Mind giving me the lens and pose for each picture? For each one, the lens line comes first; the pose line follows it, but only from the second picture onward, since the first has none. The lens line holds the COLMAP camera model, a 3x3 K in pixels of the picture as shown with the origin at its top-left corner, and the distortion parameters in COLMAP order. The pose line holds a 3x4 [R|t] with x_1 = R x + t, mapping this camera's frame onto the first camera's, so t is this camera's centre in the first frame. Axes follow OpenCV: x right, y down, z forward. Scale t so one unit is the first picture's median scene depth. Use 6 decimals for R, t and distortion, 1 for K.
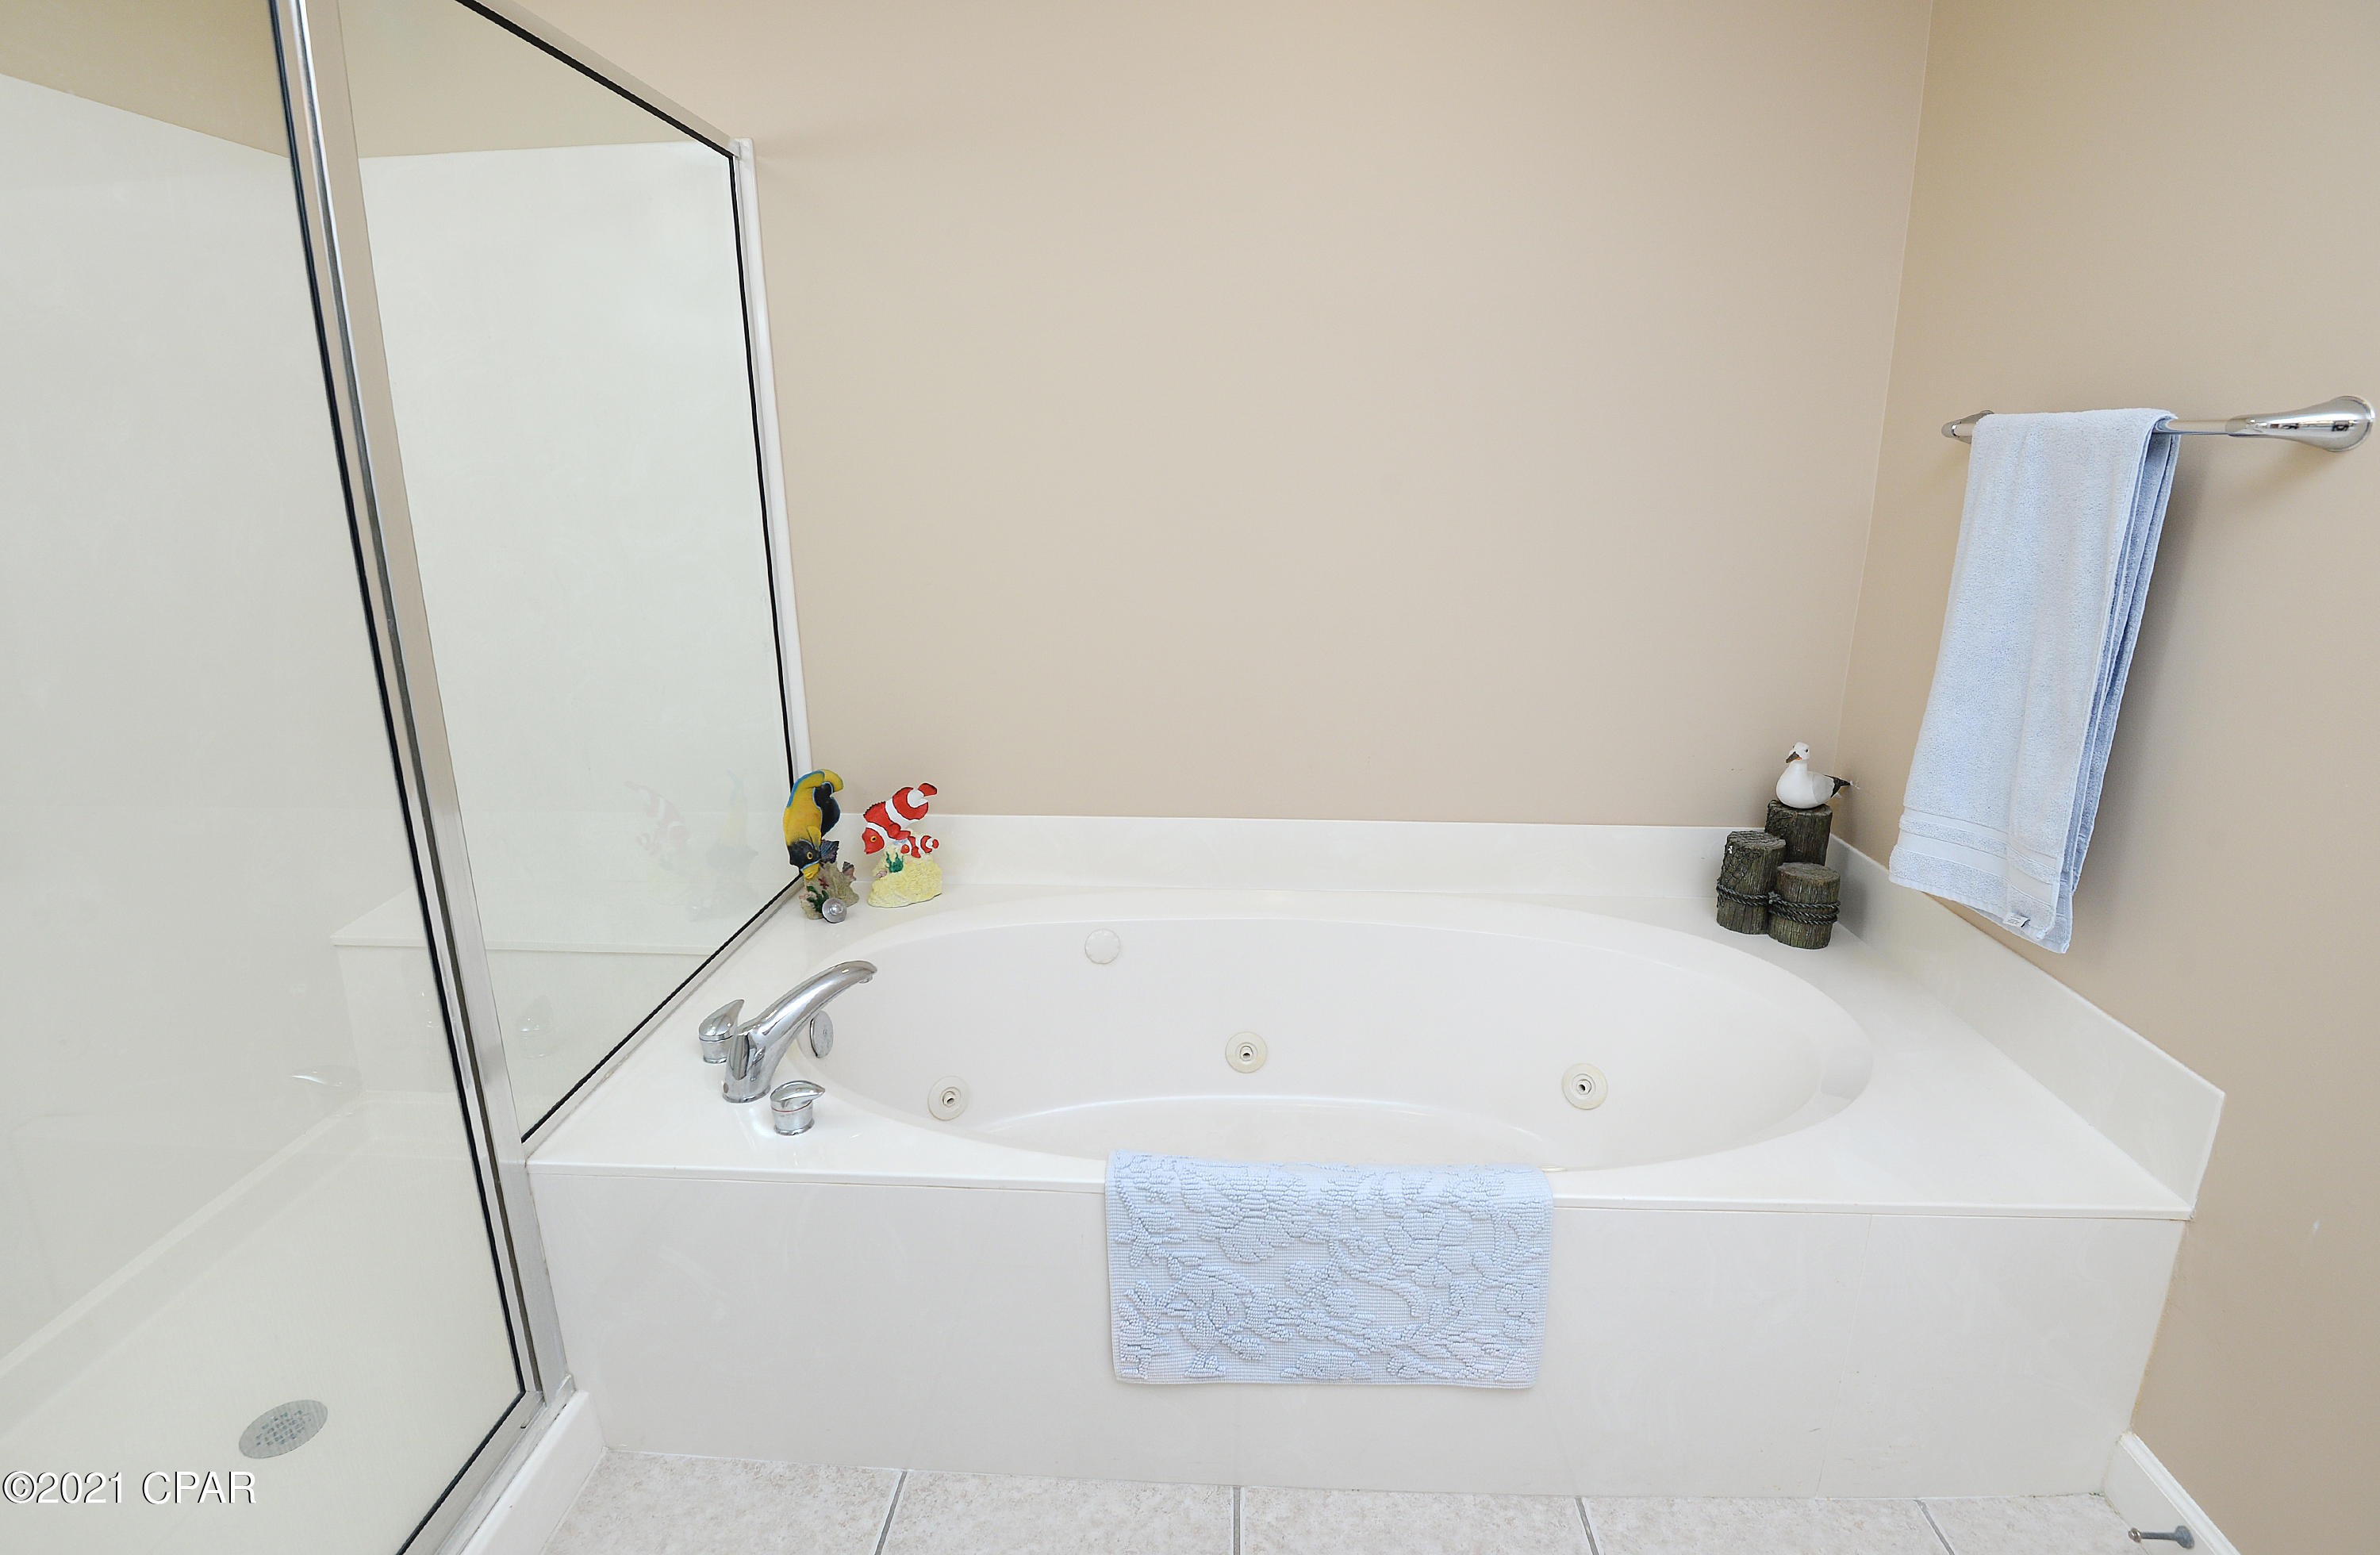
lens RADIAL K [[1210.6, 0, 1190.0], [0, 1210.6, 777.5], [0, 0, 1]] dist [-0.001810, -0.000319]
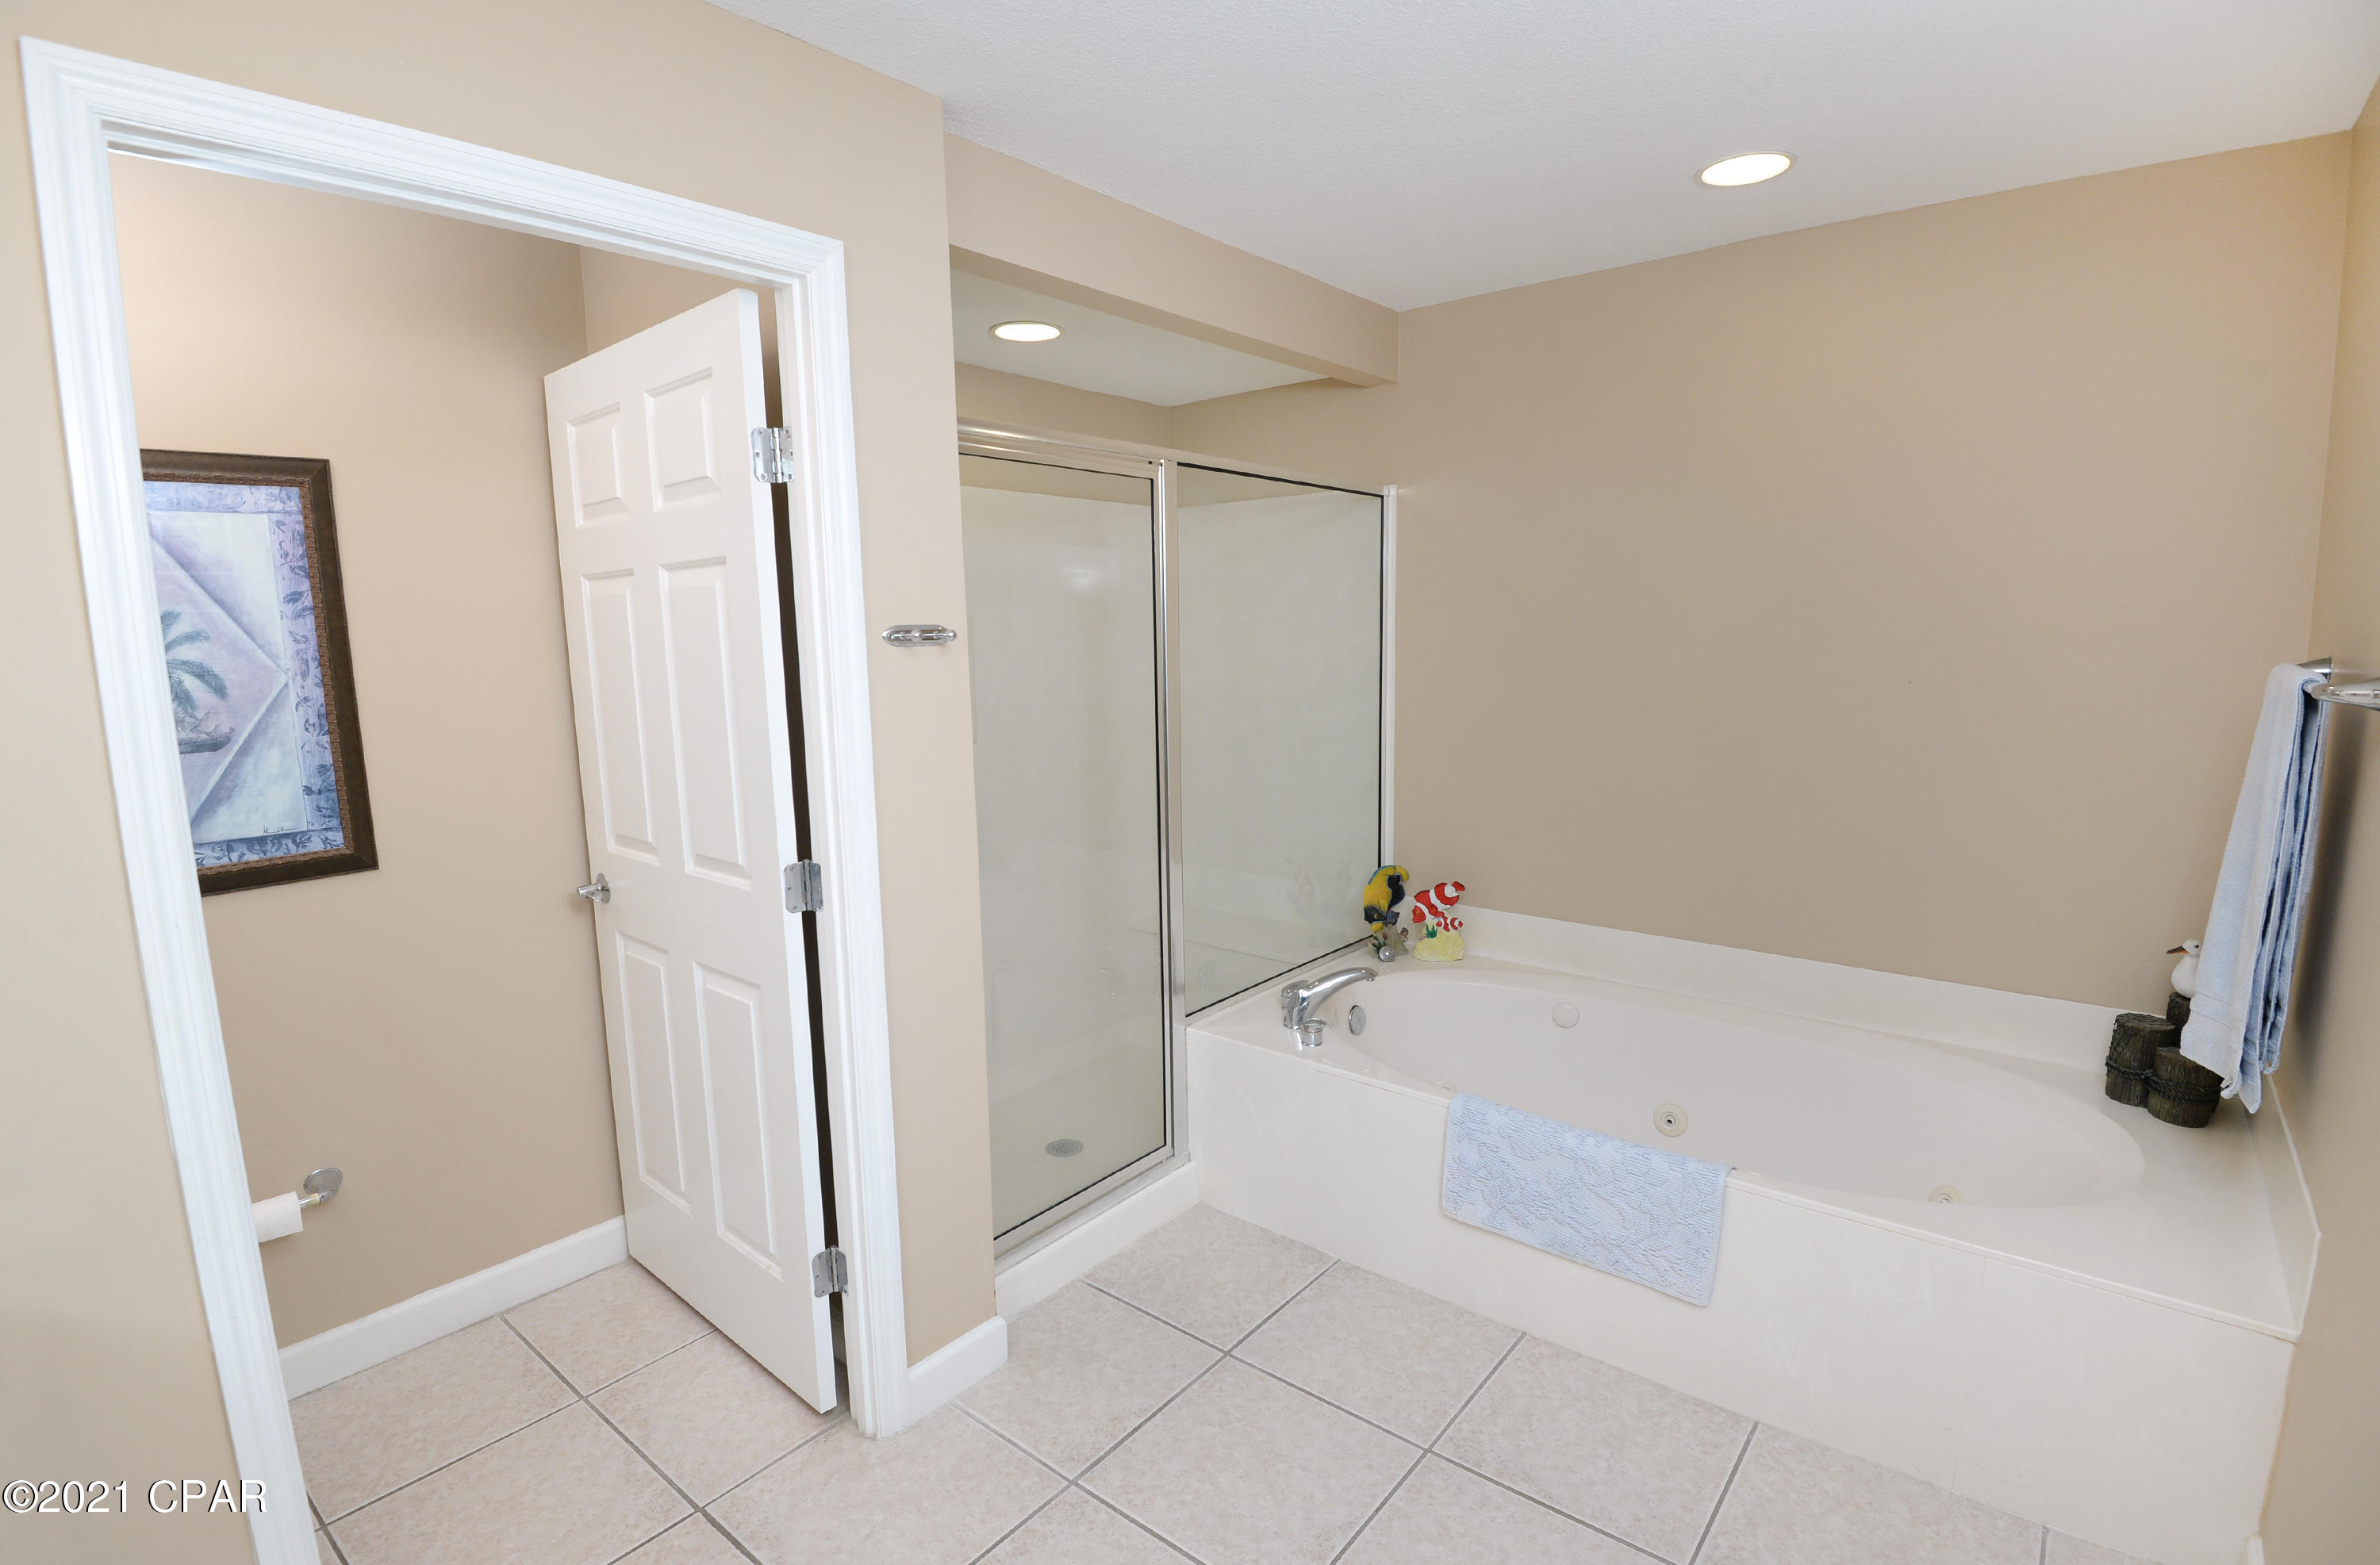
lens RADIAL K [[1136.6, 0, 1190.0], [0, 1136.6, 782.5], [0, 0, 1]] dist [-0.002565, -0.000595]
pose [[0.818190, 0.078240, -0.569600, 0.307716], [-0.152388, 0.984776, -0.083626, 0.052152], [0.554386, 0.155222, 0.817657, -0.363216]]
